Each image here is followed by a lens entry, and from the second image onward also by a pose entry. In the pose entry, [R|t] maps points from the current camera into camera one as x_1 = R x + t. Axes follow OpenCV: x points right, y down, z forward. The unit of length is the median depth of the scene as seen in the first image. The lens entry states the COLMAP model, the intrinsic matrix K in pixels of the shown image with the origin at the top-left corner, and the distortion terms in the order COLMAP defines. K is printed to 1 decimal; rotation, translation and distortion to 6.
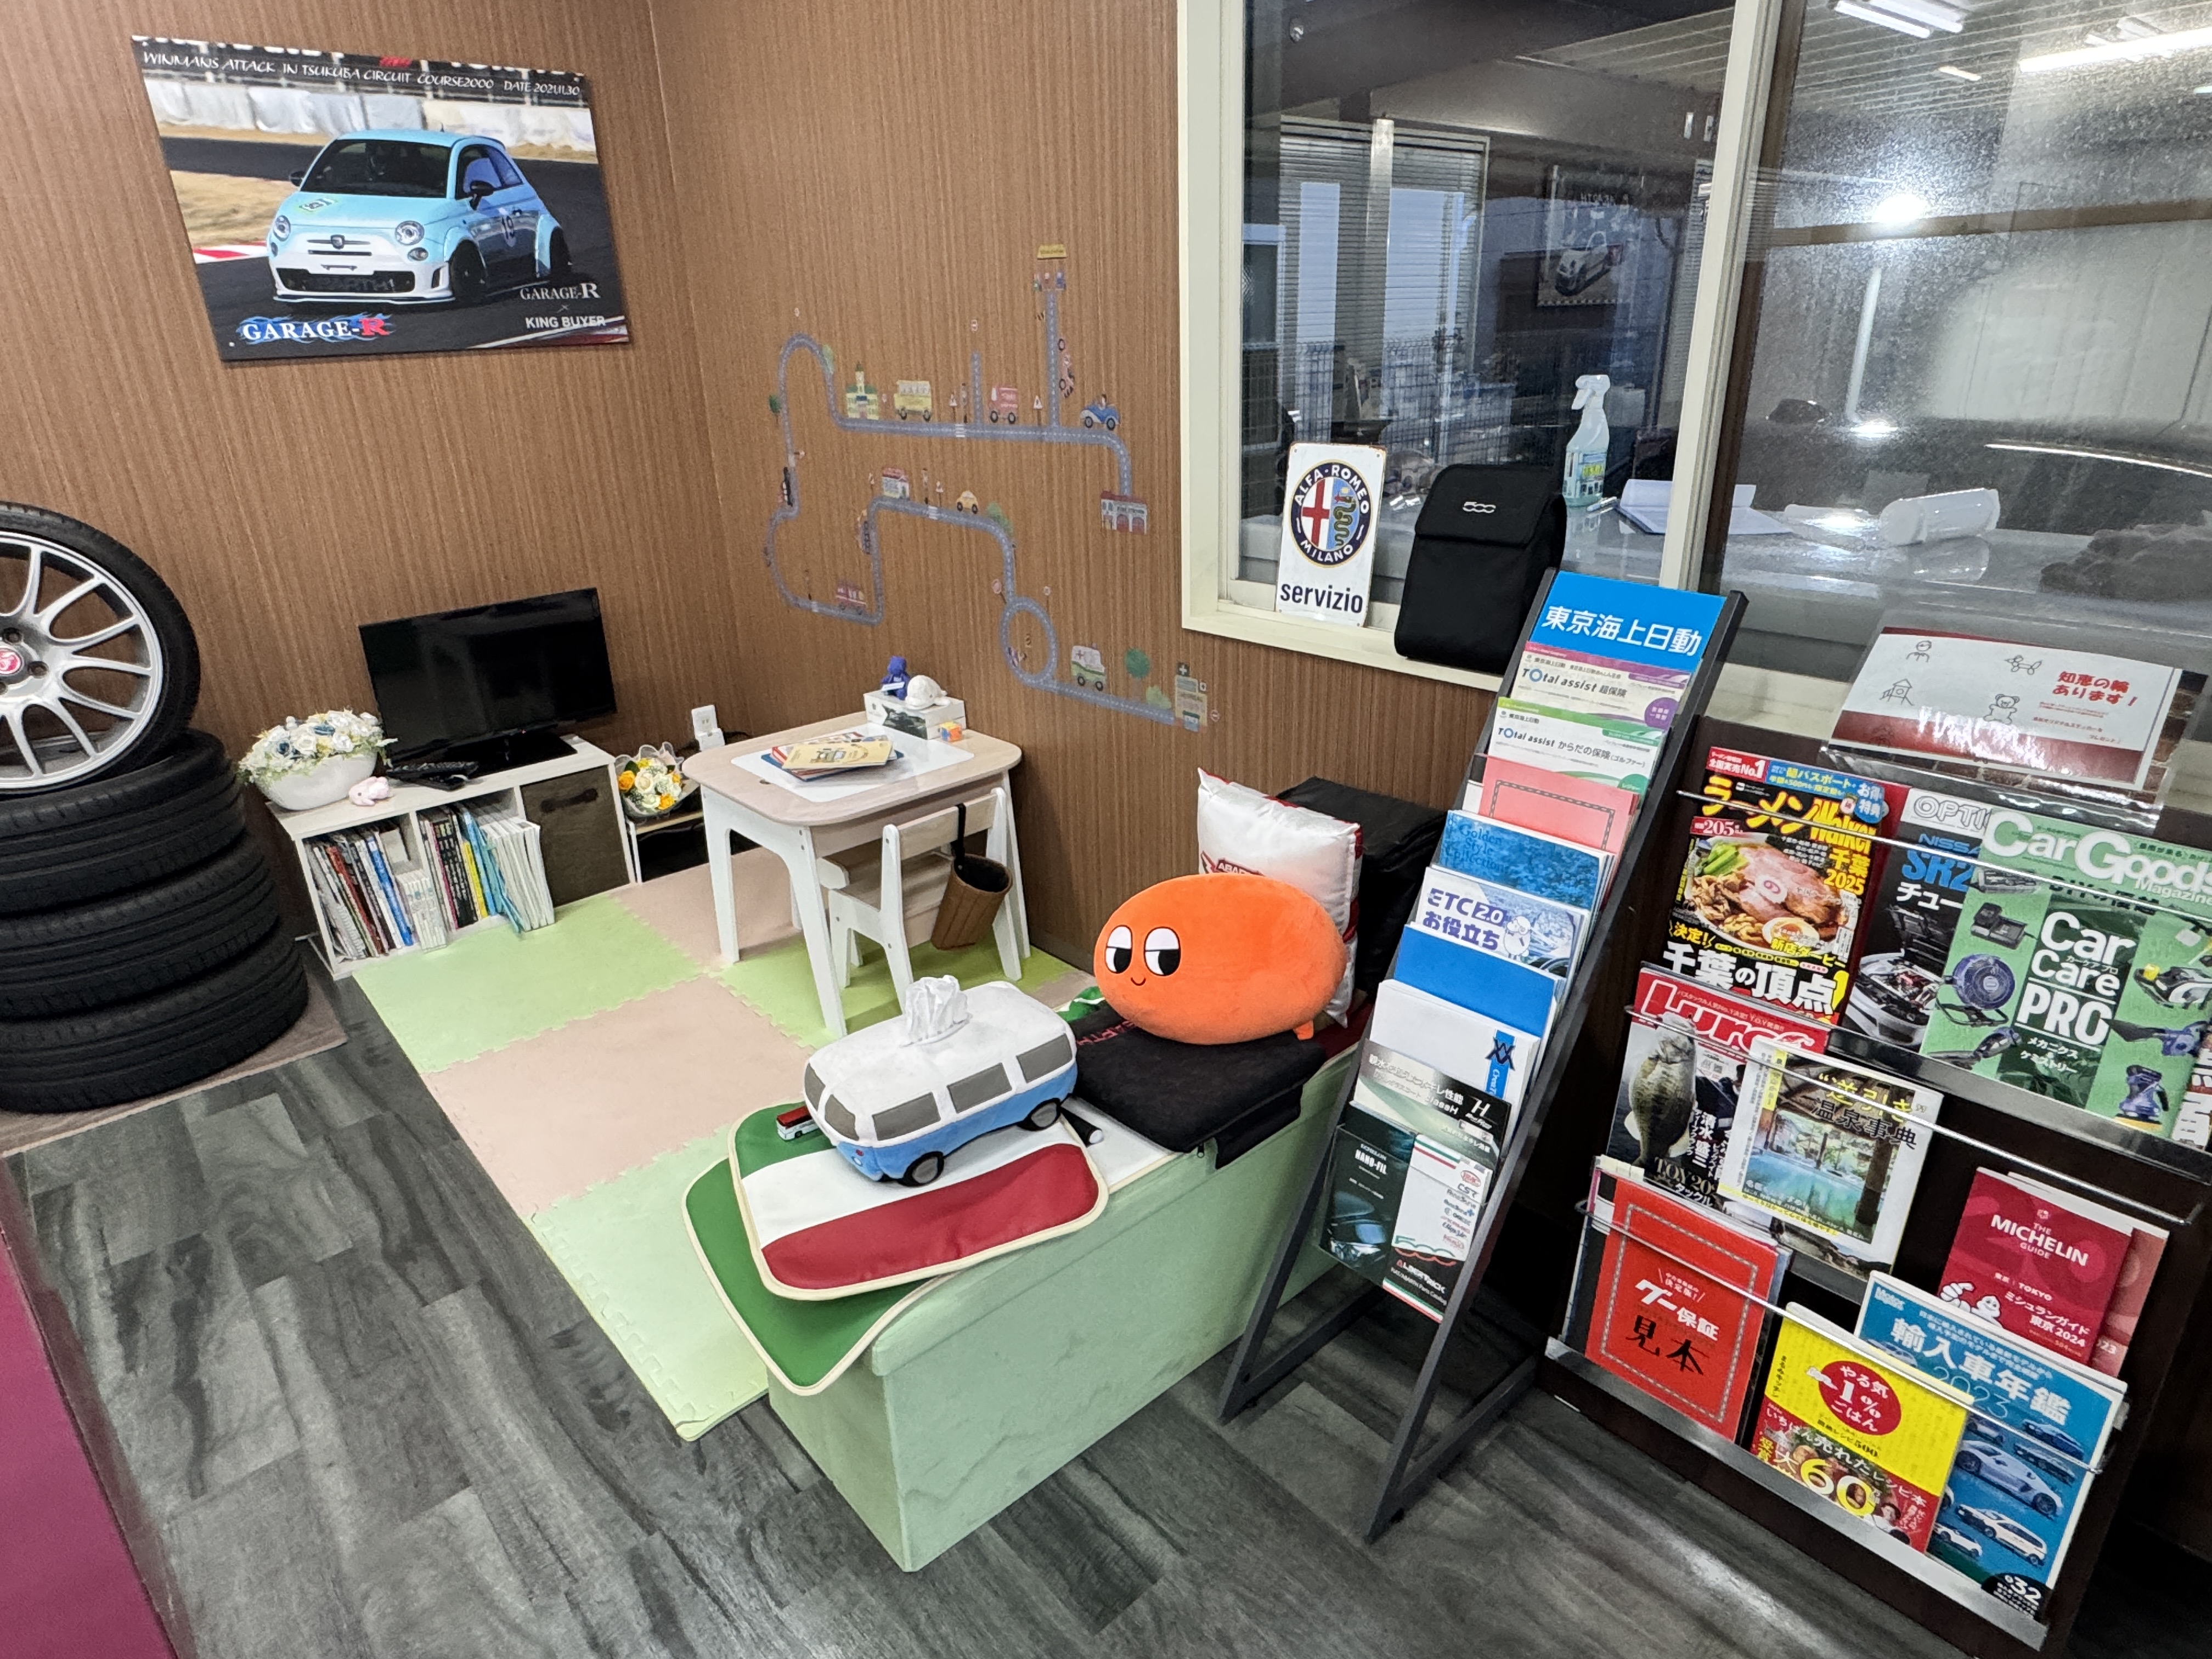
lens RADIAL K [[1235.4, 0, 1106.9], [0, 1235.4, 831.0], [0, 0, 1]] dist [-0.008171, 0.000495]
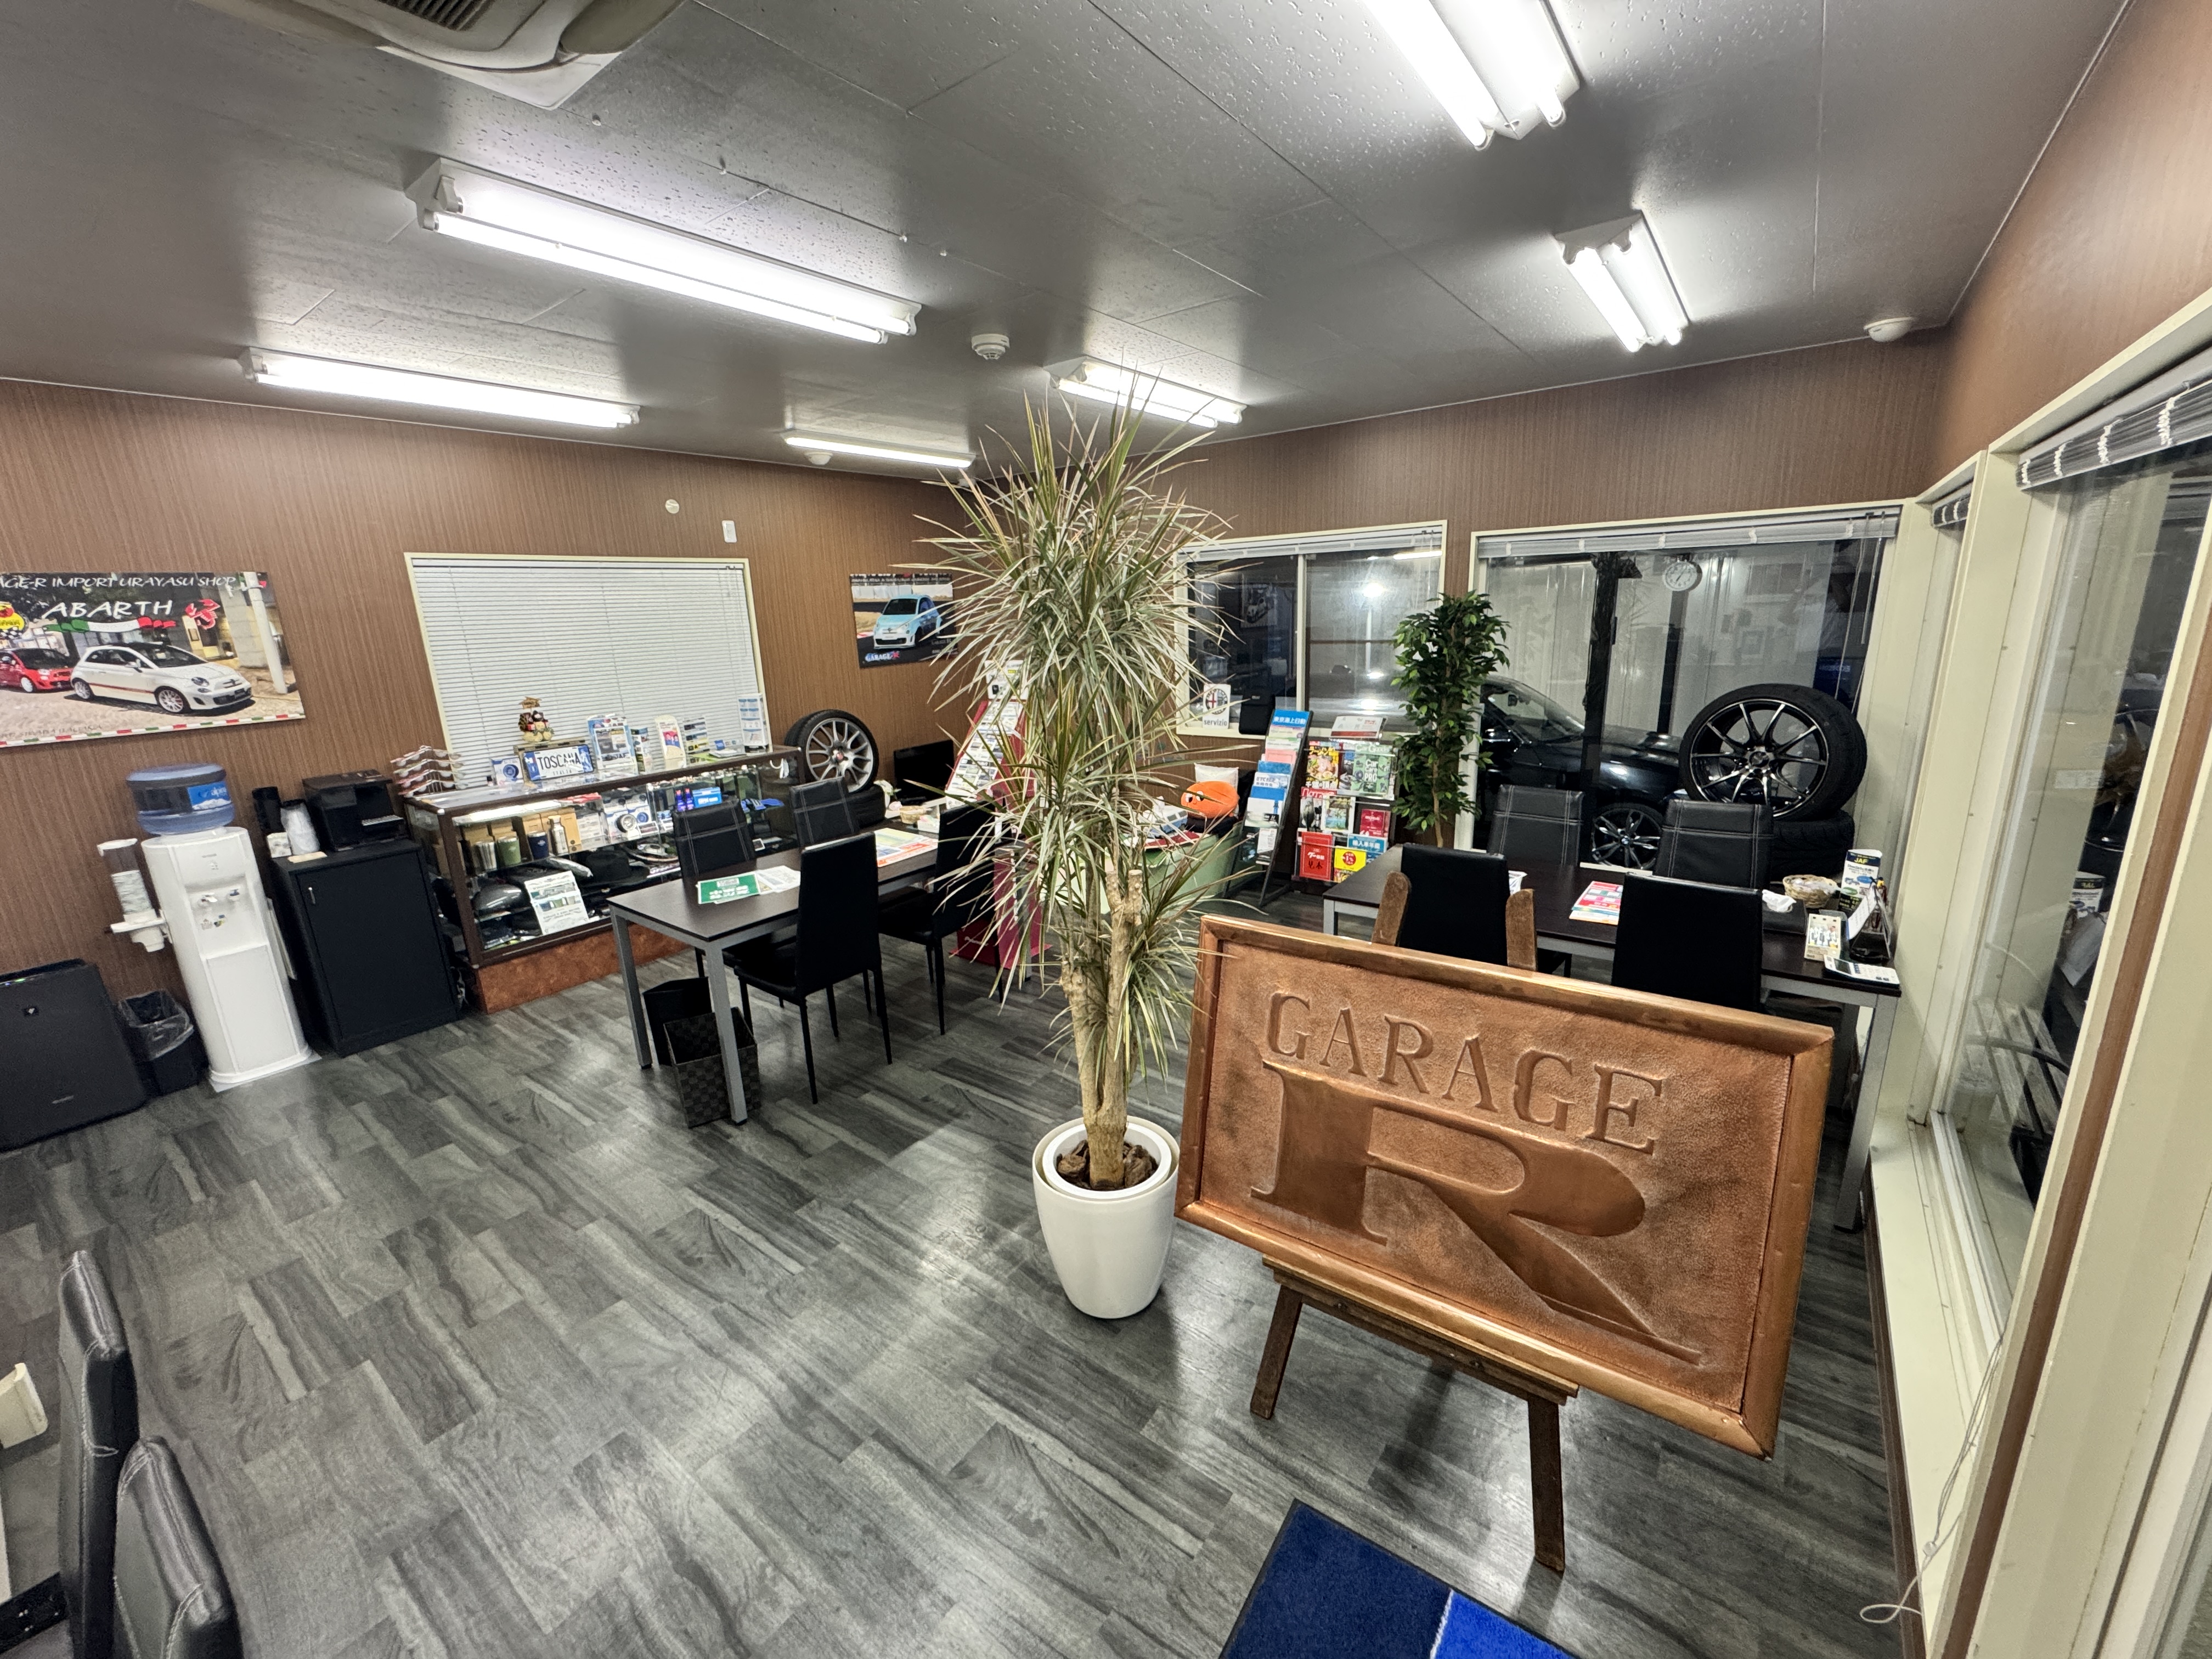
lens RADIAL K [[889.6, 0, 1108.2], [0, 889.6, 833.4], [0, 0, 1]] dist [0.000251, -0.000009]
pose [[0.981662, -0.055588, 0.182347, -0.899005], [0.080696, 0.987785, -0.133300, 0.651805], [-0.172710, 0.145570, 0.974156, -2.106860]]
